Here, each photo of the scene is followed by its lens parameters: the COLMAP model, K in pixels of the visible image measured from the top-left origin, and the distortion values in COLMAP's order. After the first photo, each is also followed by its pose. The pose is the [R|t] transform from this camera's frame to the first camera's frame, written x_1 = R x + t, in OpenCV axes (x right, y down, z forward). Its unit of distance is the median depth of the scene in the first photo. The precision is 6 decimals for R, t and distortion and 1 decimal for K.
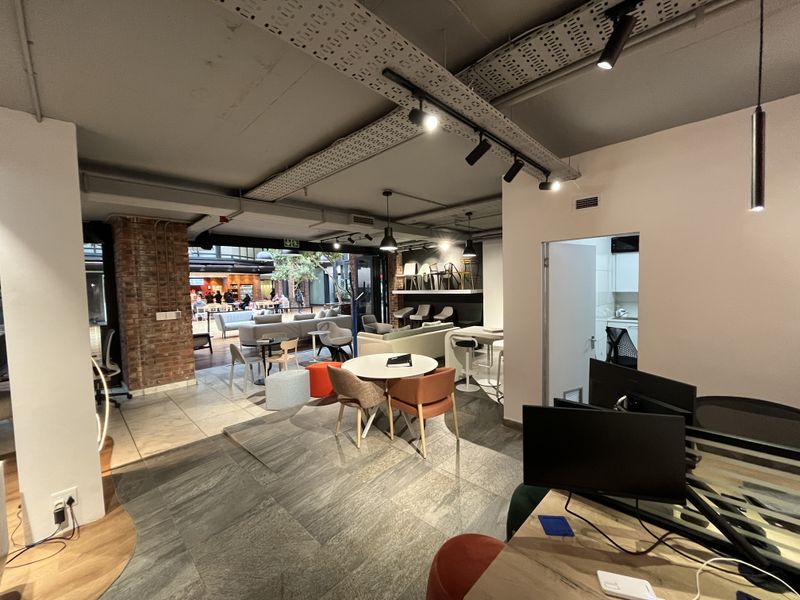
lens RADIAL K [[322.6, 0, 397.7], [0, 322.6, 300.9], [0, 0, 1]] dist [-0.003829, -0.000464]
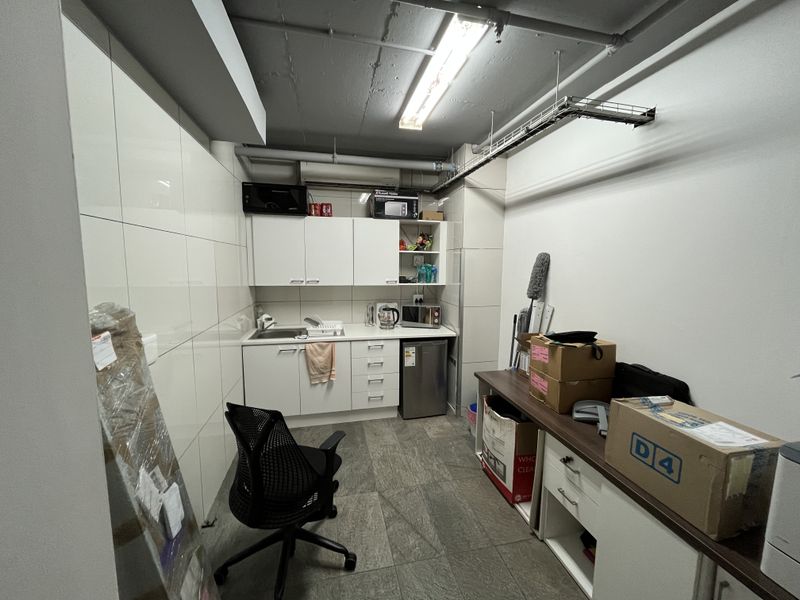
lens RADIAL K [[322.6, 0, 401.5], [0, 322.6, 299.8], [0, 0, 1]] dist [-0.003829, -0.000464]
pose [[0.536208, -0.065961, 0.841505, 0.352094], [0.020718, 0.997670, 0.065000, -0.035180], [-0.843832, -0.017420, 0.536325, 0.500999]]
